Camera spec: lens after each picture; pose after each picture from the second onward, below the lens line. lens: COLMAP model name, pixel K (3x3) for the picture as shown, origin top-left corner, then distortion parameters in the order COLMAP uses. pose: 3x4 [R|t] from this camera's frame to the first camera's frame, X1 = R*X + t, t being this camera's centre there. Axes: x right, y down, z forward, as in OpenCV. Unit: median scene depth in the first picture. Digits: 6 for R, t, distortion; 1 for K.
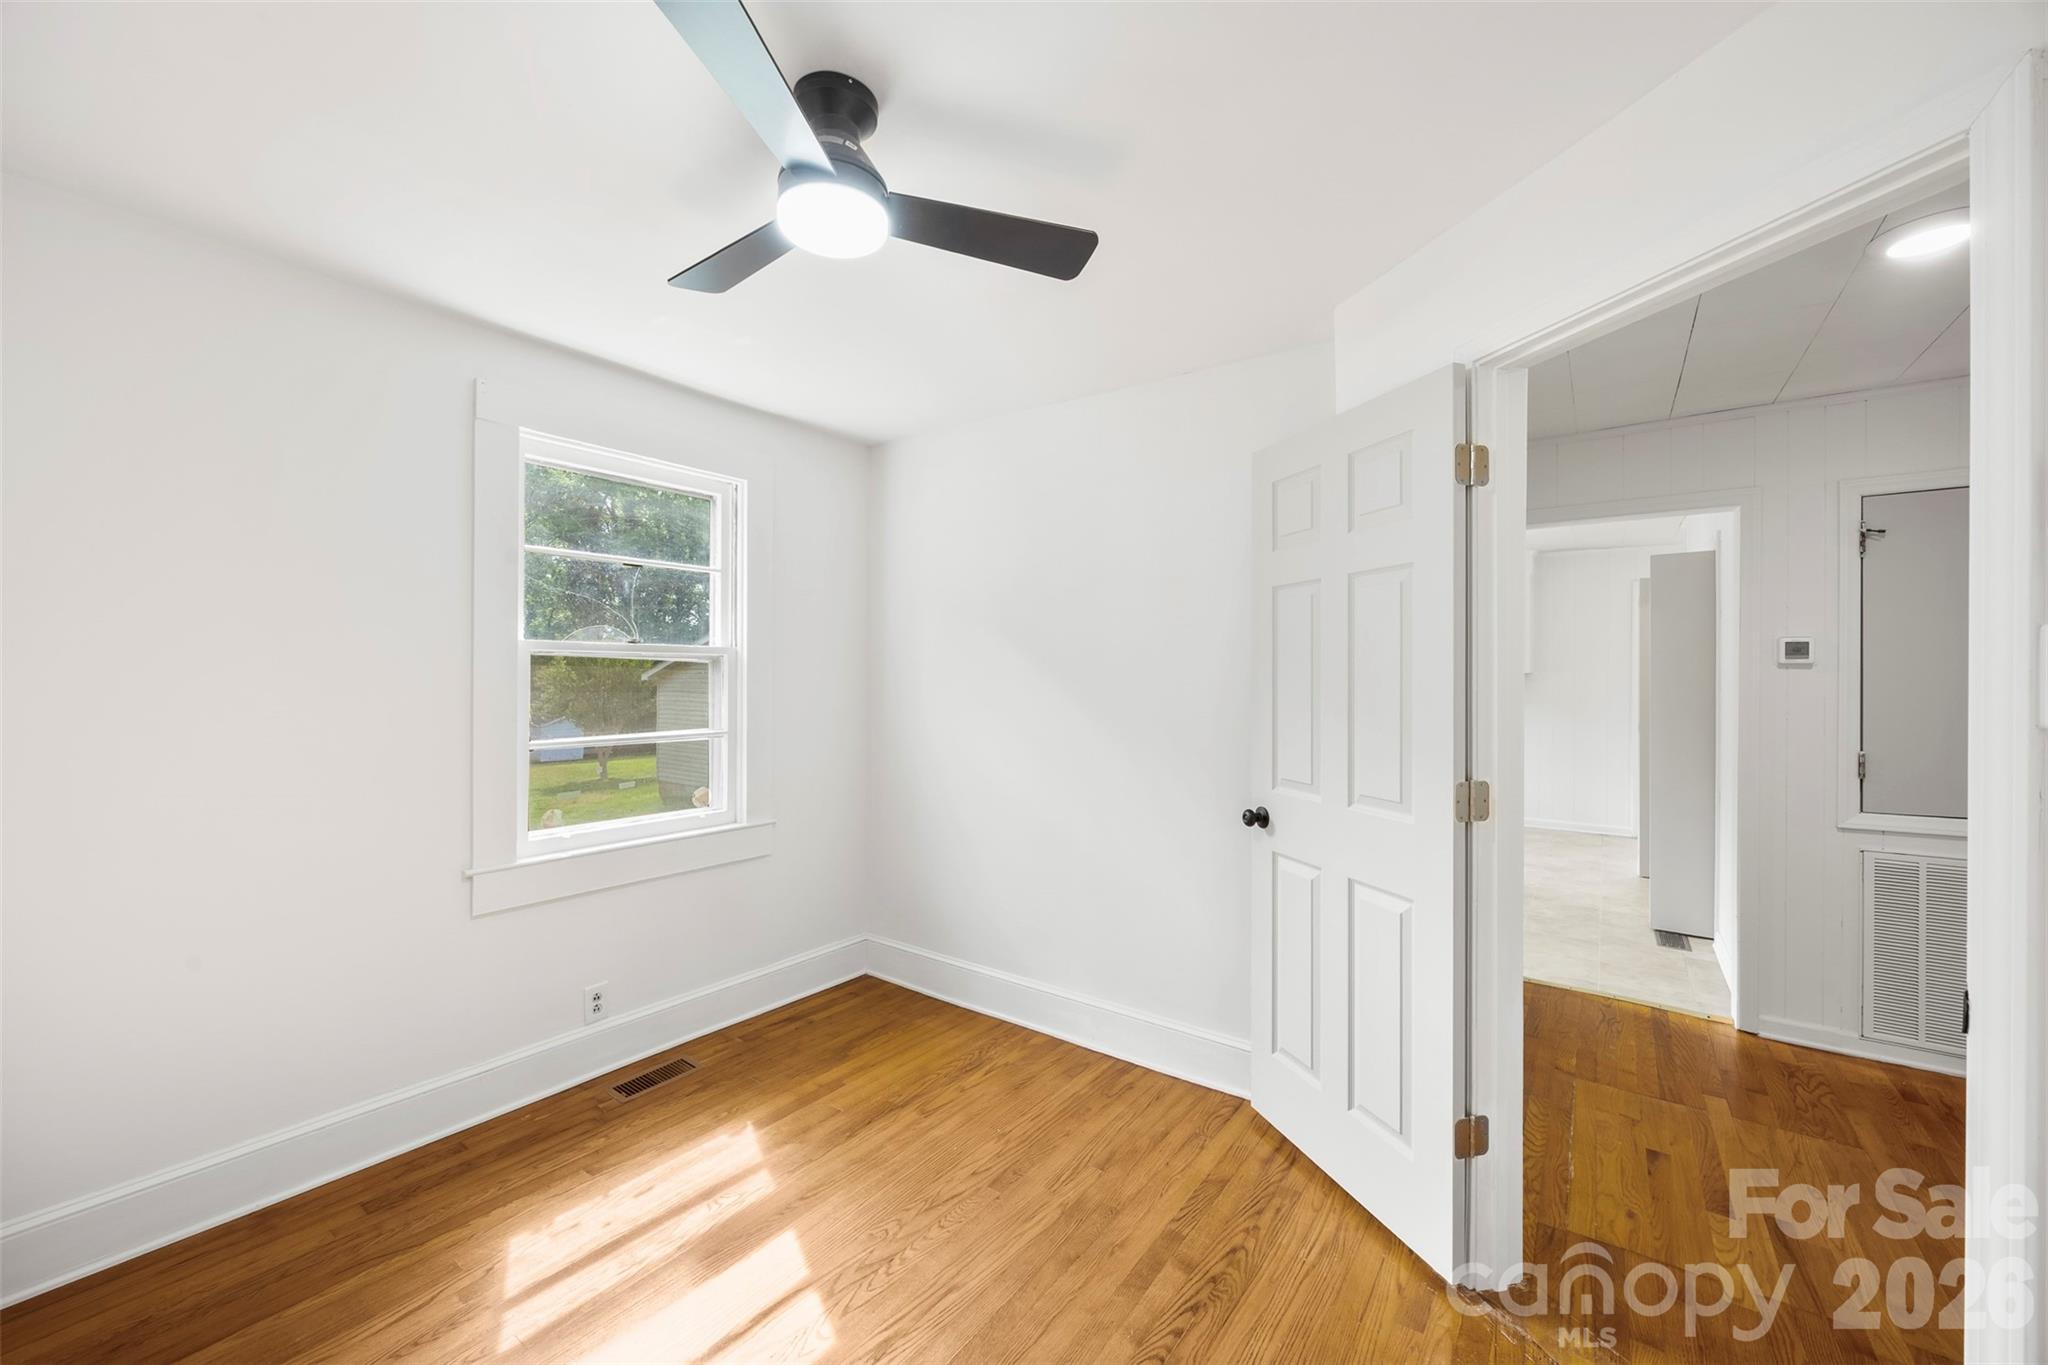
lens RADIAL K [[793.8, 0, 1019.8], [0, 793.8, 677.7], [0, 0, 1]] dist [-0.011204, 0.000258]
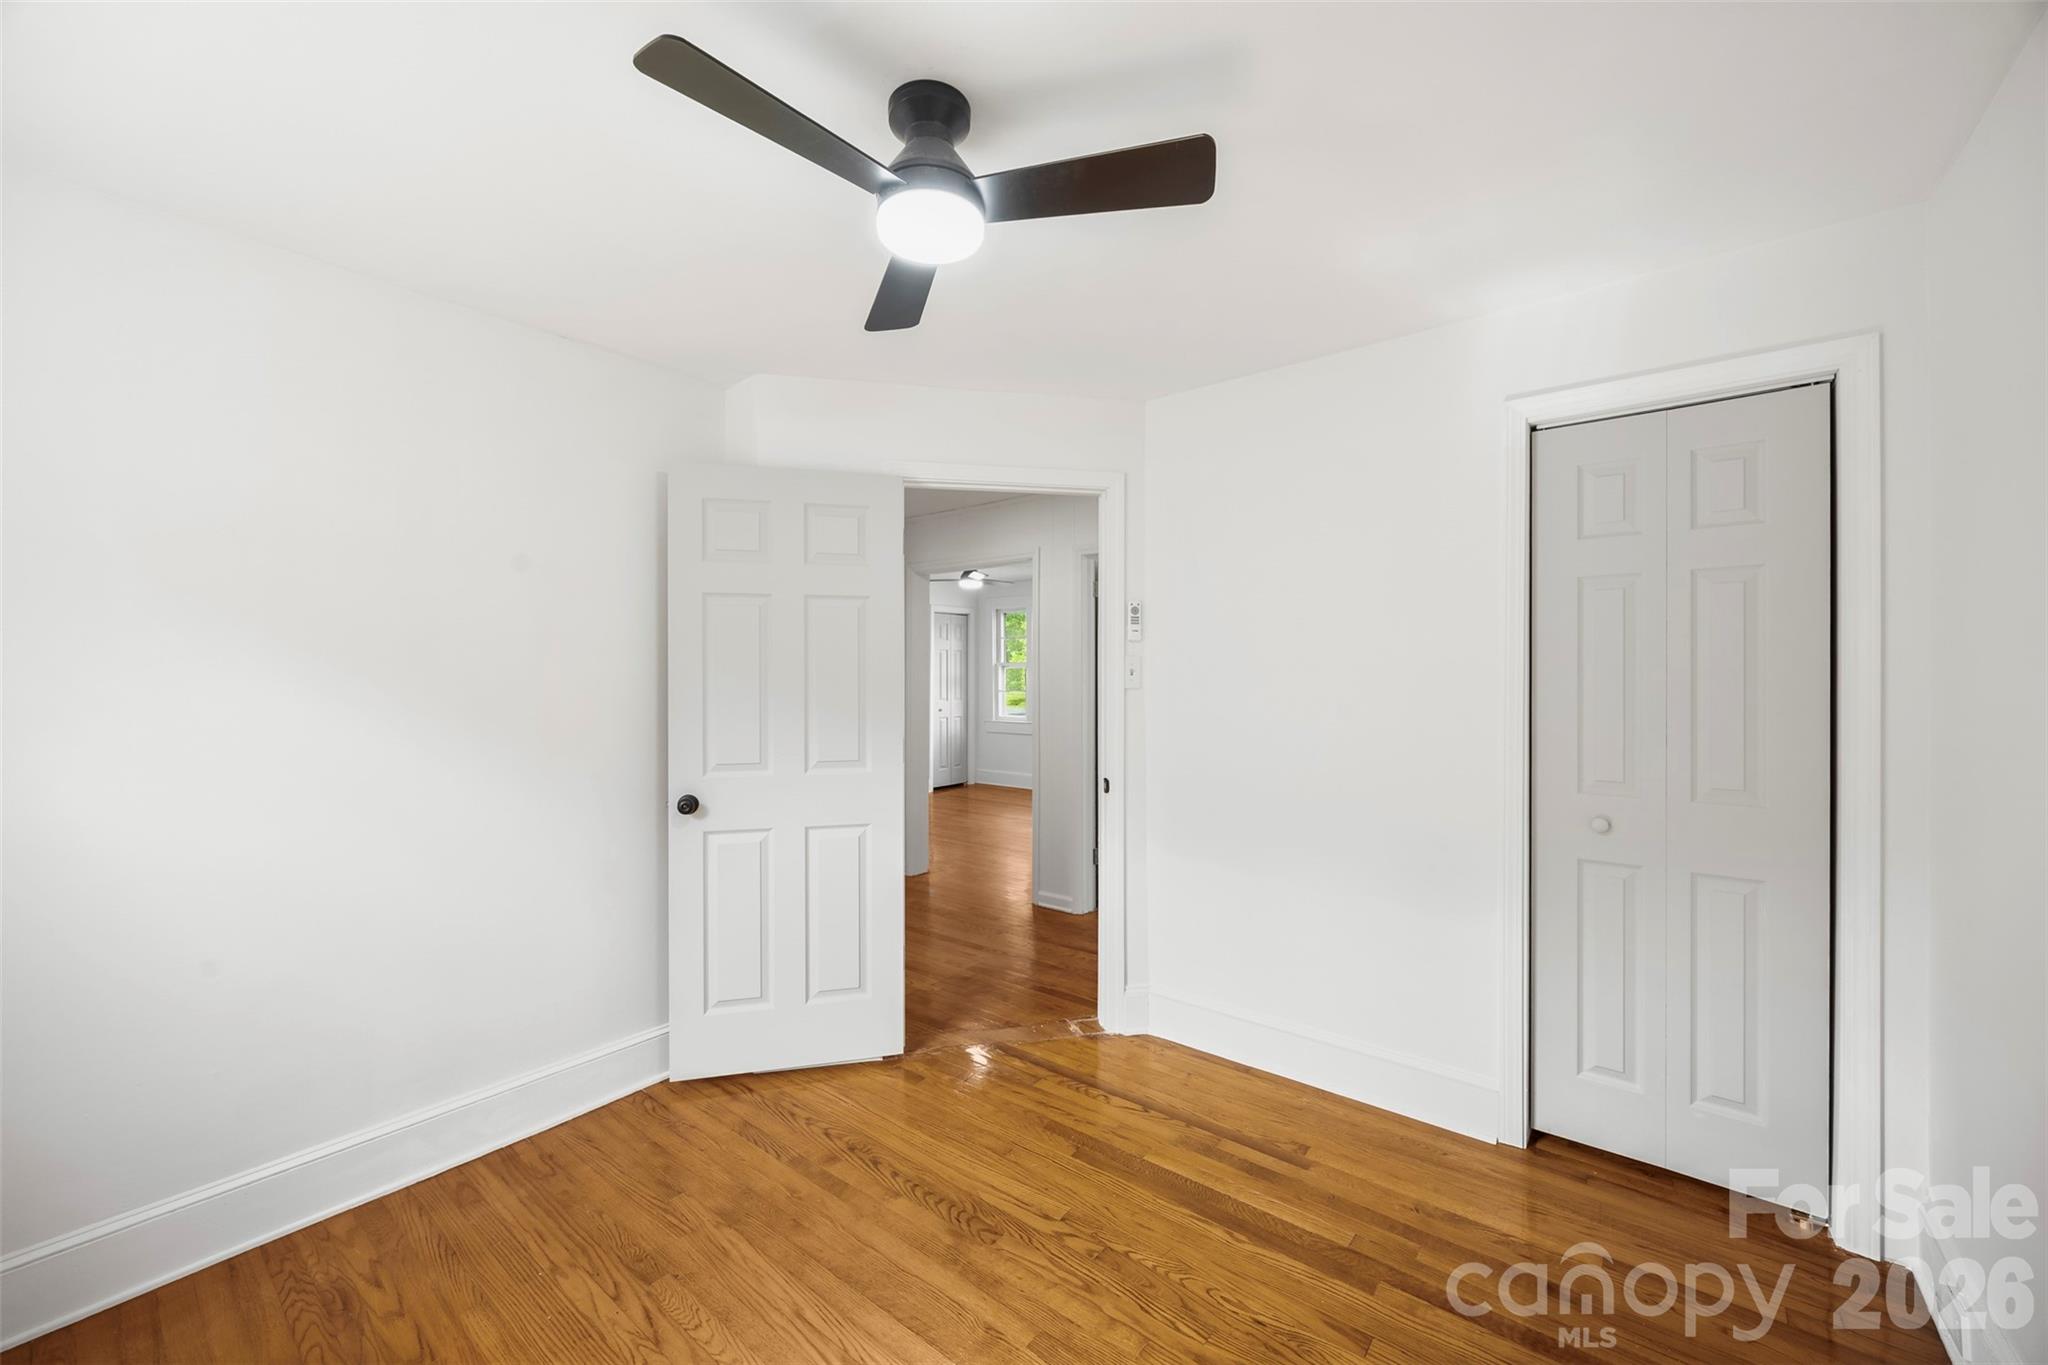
lens RADIAL K [[793.8, 0, 1011.8], [0, 793.8, 681.1], [0, 0, 1]] dist [-0.011204, 0.000258]
pose [[0.036701, -0.008319, 0.999292, -0.840815], [0.006018, 0.999949, 0.008103, 0.002410], [-0.999308, 0.005716, 0.036749, 0.576890]]
